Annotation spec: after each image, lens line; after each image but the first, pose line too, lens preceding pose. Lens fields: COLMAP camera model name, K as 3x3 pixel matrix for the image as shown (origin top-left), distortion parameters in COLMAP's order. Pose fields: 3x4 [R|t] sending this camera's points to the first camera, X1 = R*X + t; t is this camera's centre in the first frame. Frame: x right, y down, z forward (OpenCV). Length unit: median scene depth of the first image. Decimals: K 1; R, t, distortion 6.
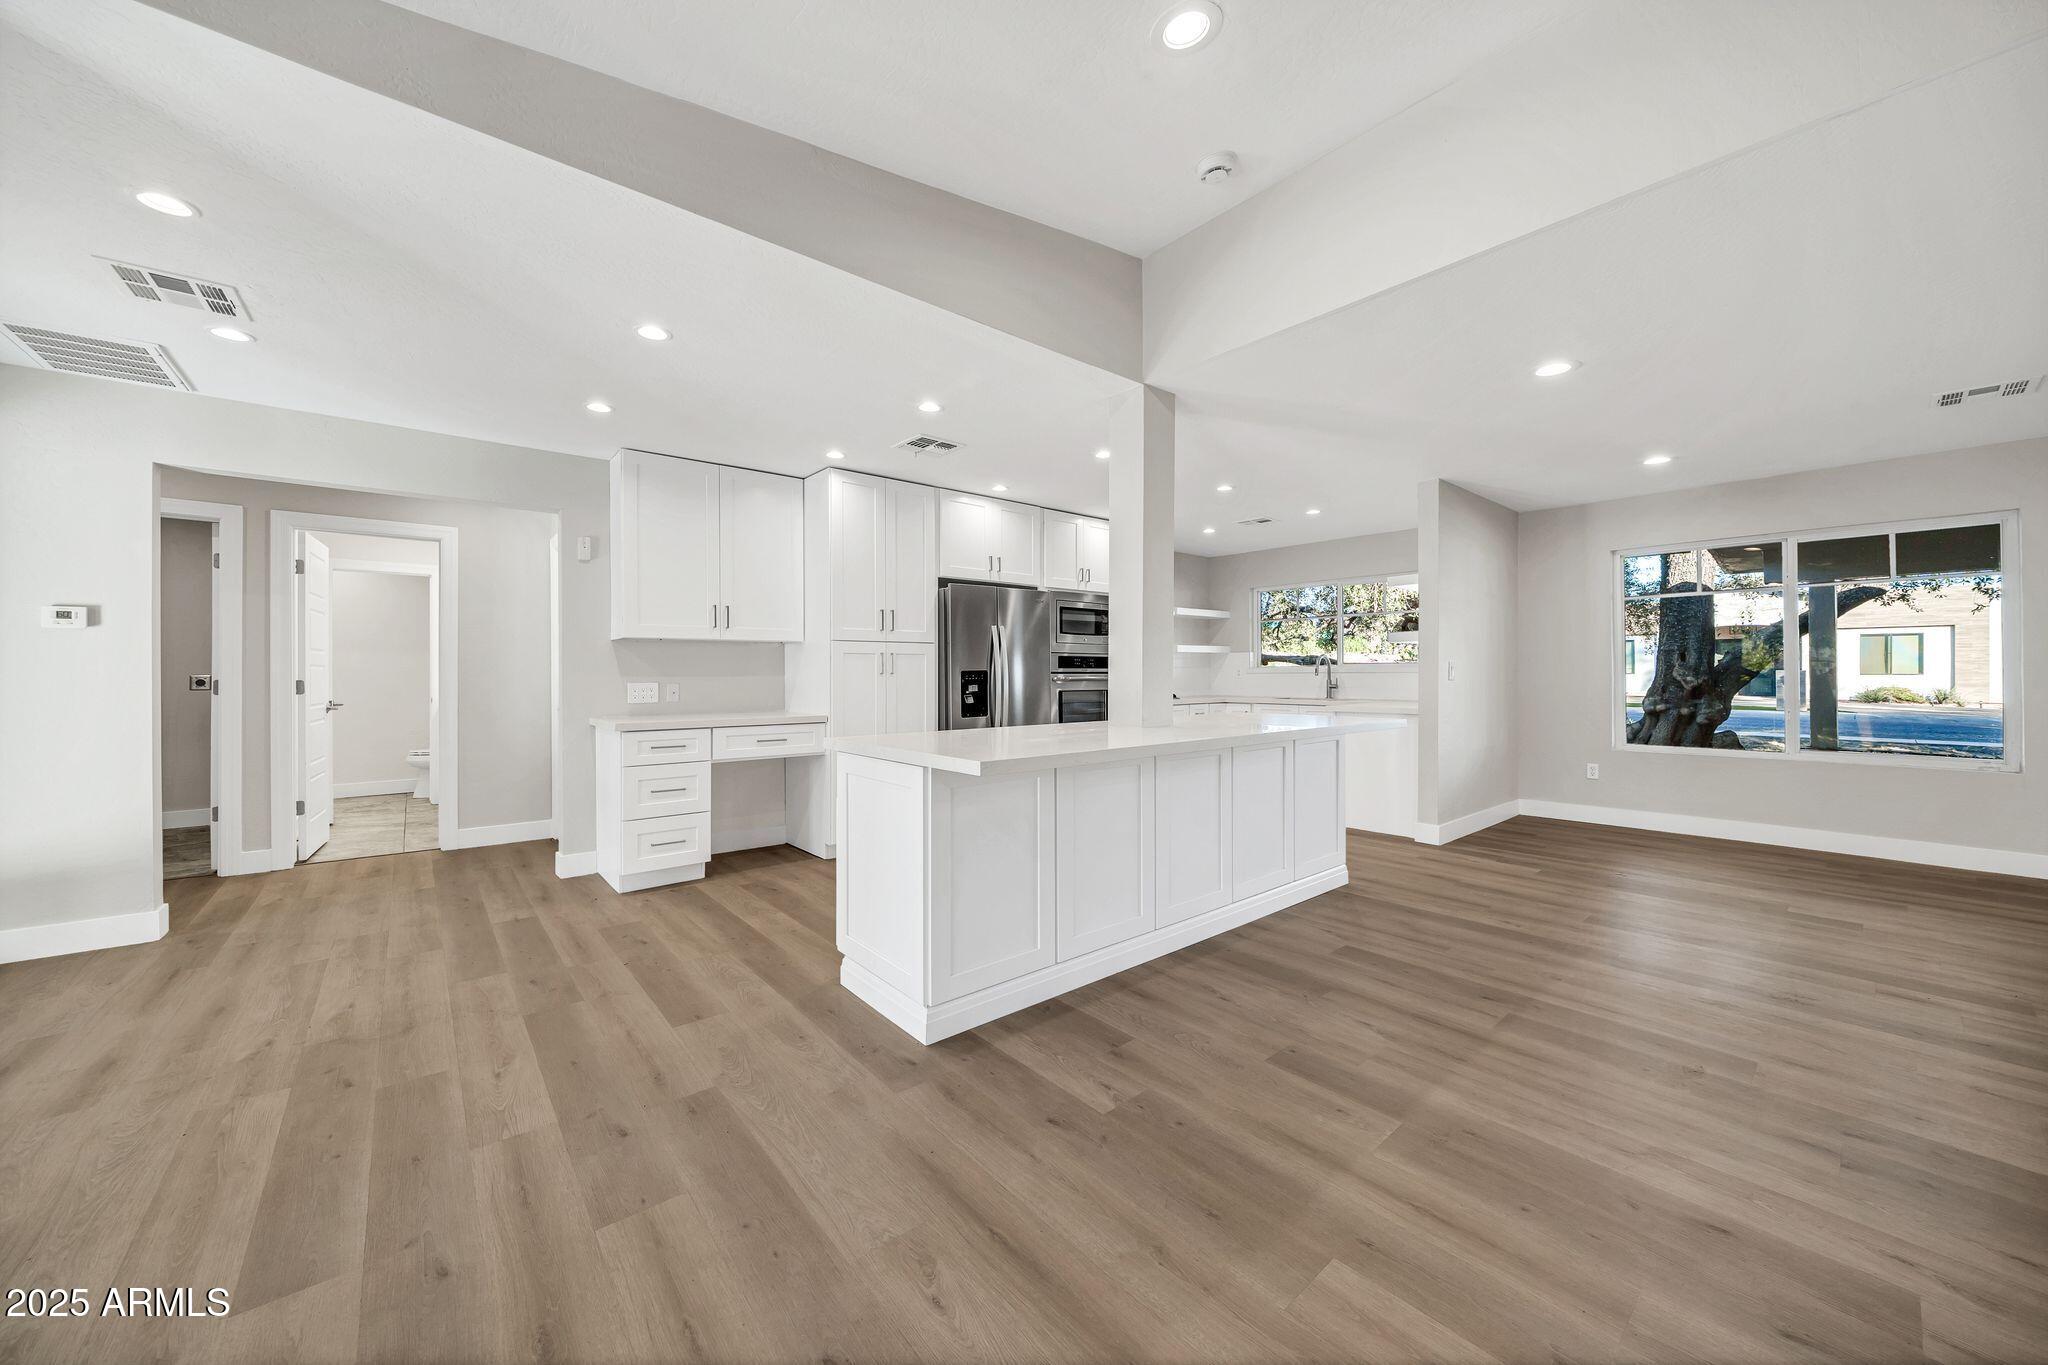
lens RADIAL K [[739.7, 0, 1024.0], [0, 739.7, 682.5], [0, 0, 1]] dist [0.000433, 0.000099]
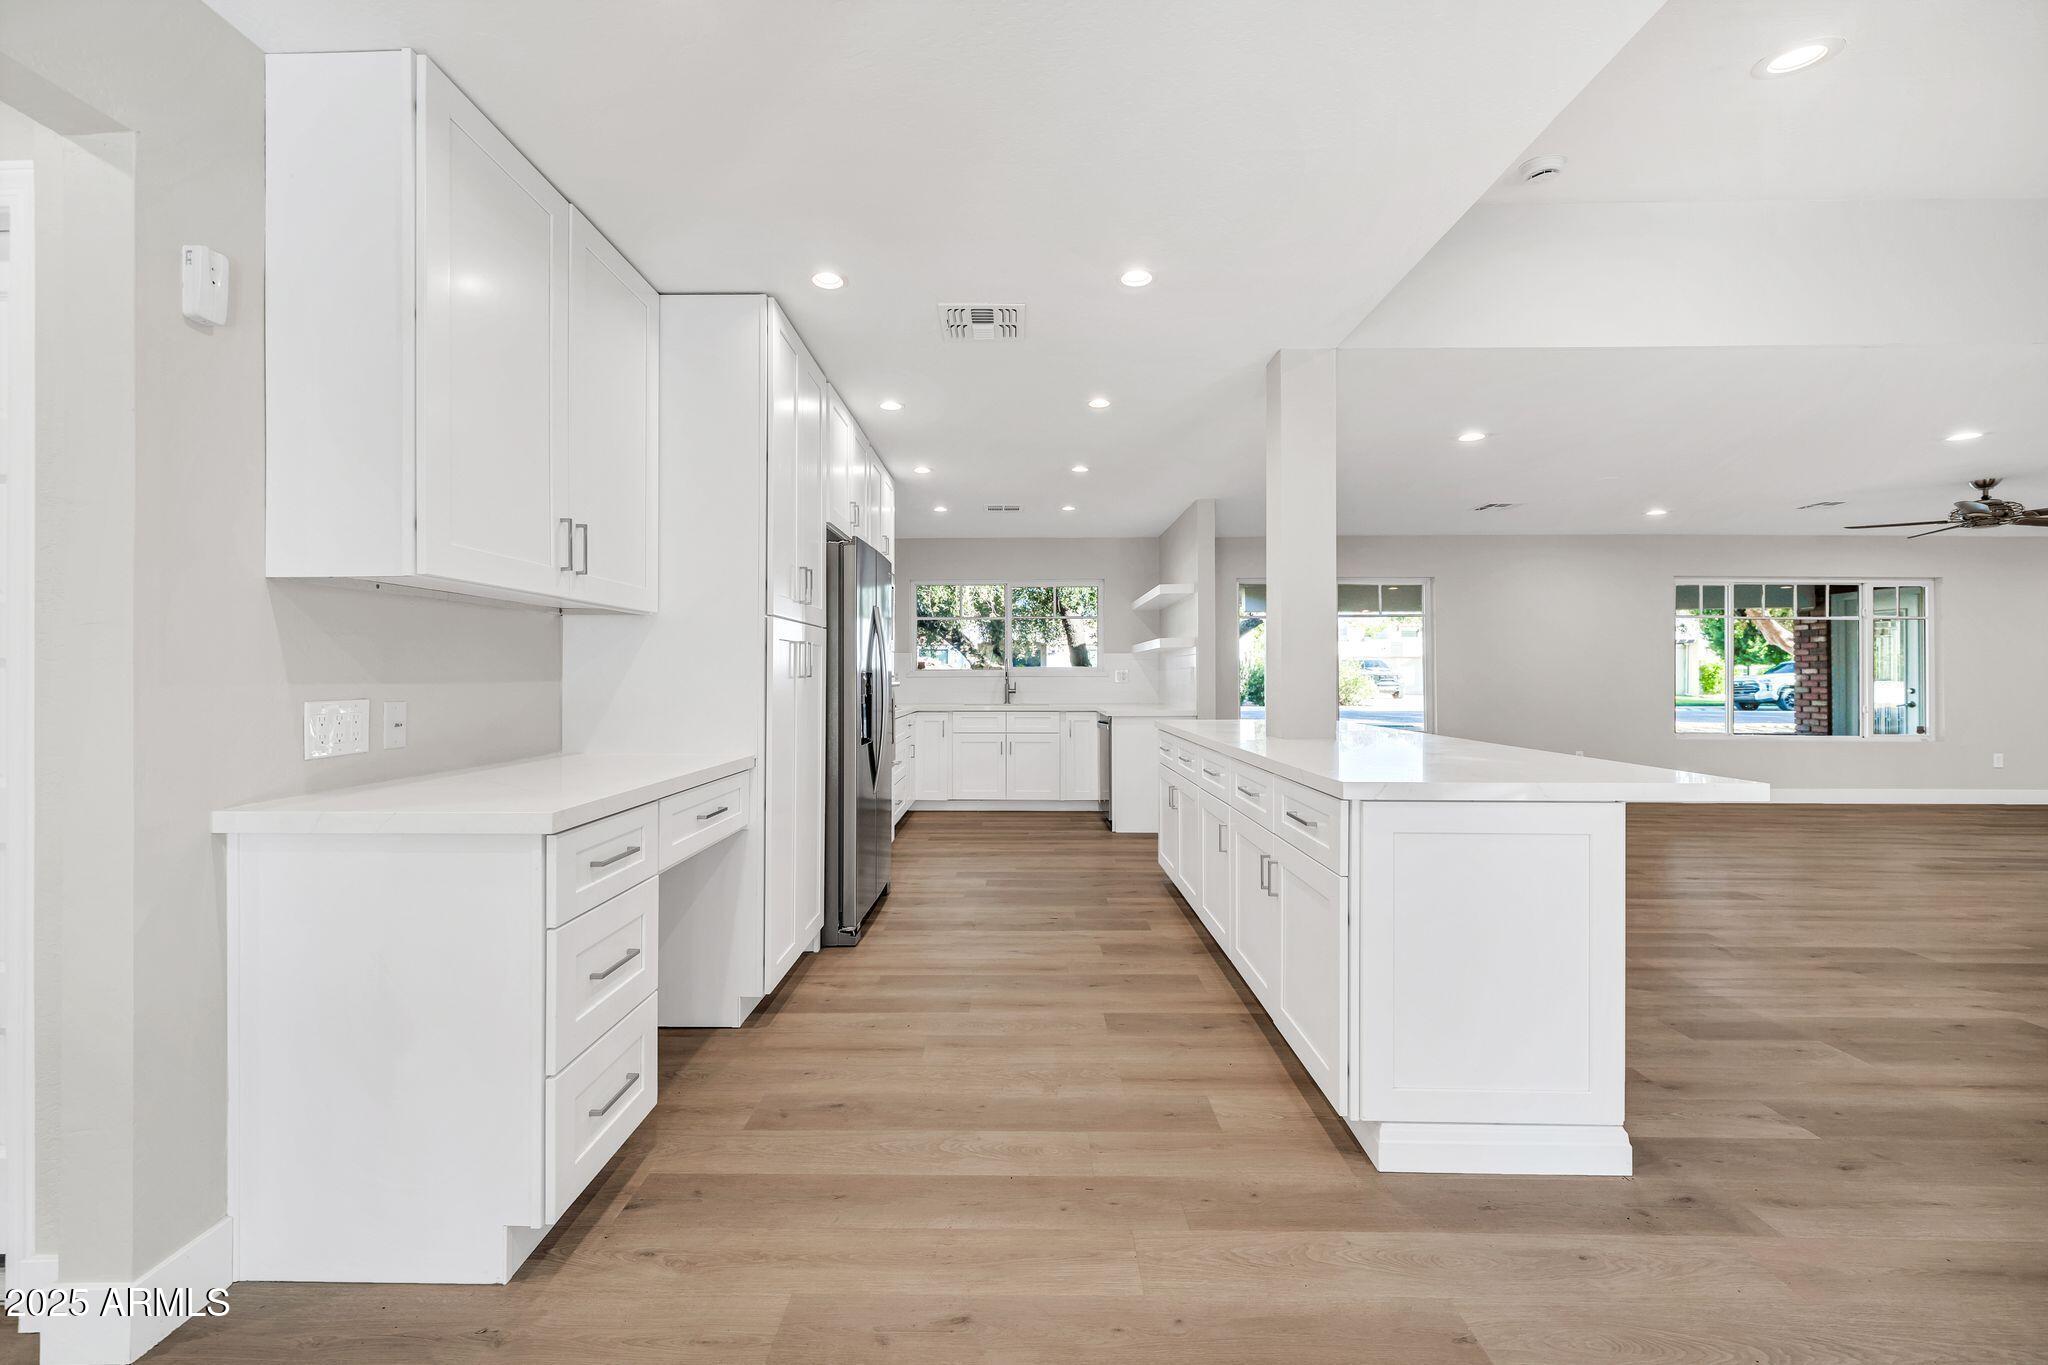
lens RADIAL K [[818.9, 0, 1028.7], [0, 818.9, 676.7], [0, 0, 1]] dist [0.001228, 0.000377]
pose [[0.648922, 0.002924, 0.760849, -1.088140], [0.005765, 0.999945, -0.008760, -0.010185], [-0.760833, 0.010071, 0.648870, 0.860602]]
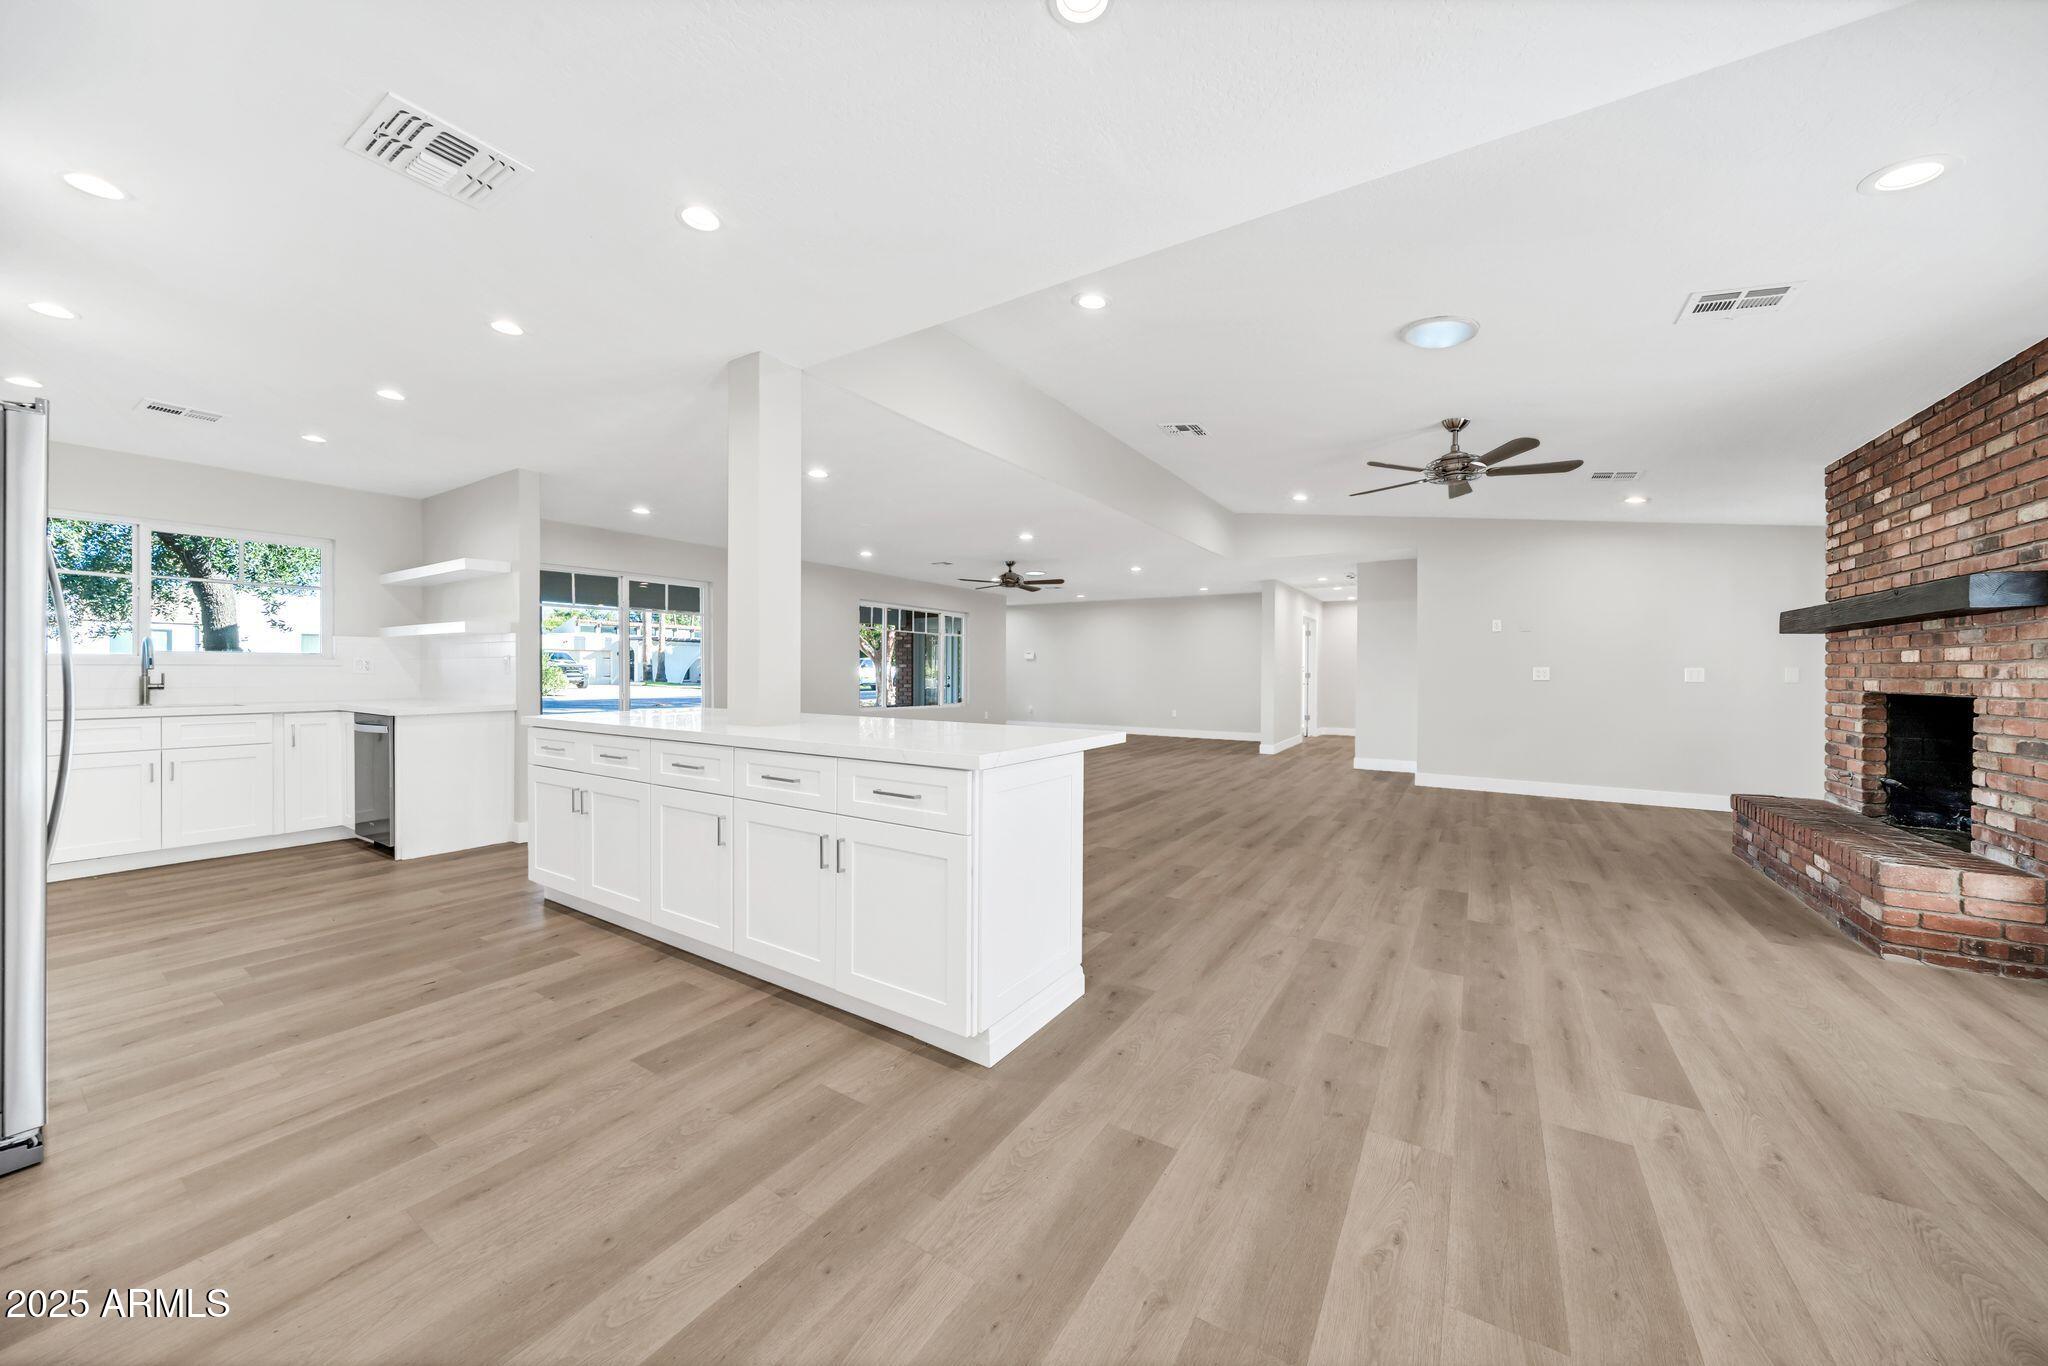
lens RADIAL K [[708.4, 0, 1003.2], [0, 708.4, 675.5], [0, 0, 1]] dist [-0.002224, -0.000072]
pose [[-0.276300, -0.005464, 0.961056, -1.077599], [0.005825, 0.999956, 0.007360, -0.010884], [-0.961054, 0.007631, -0.276256, 1.328872]]
